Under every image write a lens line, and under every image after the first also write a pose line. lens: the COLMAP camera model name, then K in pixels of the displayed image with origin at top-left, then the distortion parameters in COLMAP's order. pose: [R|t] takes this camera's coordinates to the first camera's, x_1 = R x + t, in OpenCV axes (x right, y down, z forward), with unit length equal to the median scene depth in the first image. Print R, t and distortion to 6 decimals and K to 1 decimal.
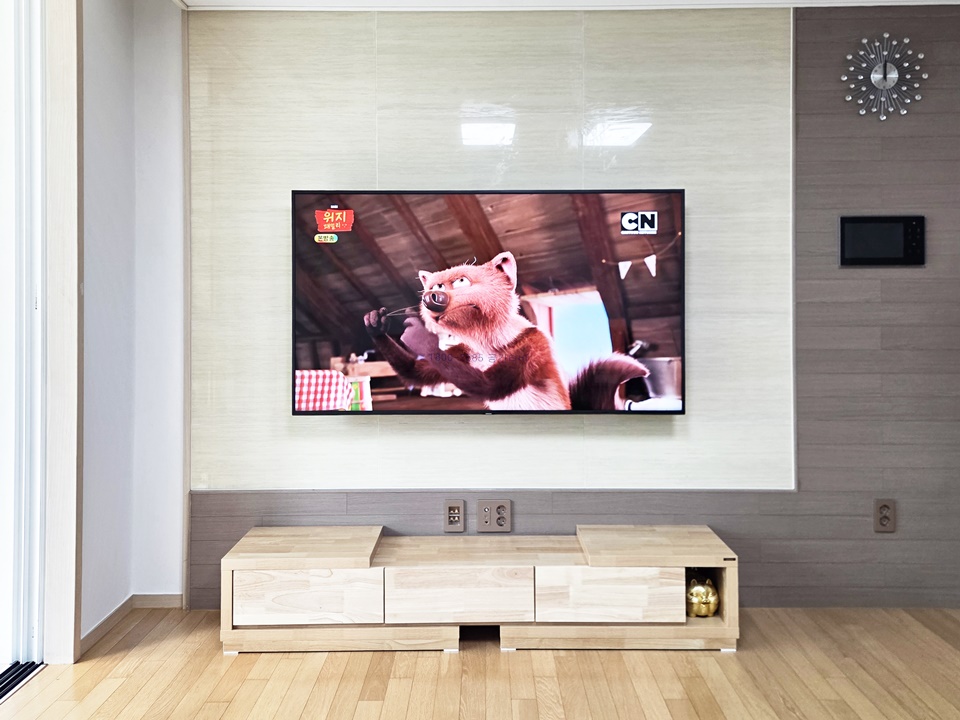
lens RADIAL K [[848.5, 0, 492.0], [0, 848.5, 291.7], [0, 0, 1]] dist [0.040469, -0.007492]
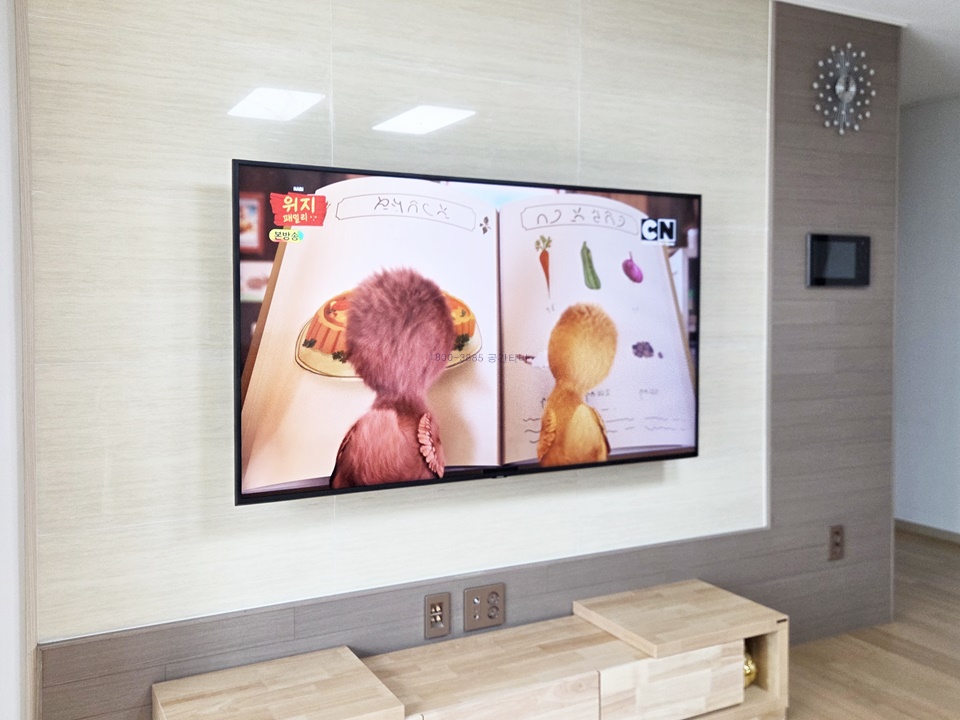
lens RADIAL K [[879.2, 0, 485.2], [0, 879.2, 323.7], [0, 0, 1]] dist [0.039439, -0.018081]
pose [[0.884052, -0.007685, 0.467324, -0.365166], [-0.008879, 0.999408, 0.033232, -0.017793], [-0.467303, -0.033528, 0.883461, 0.304247]]
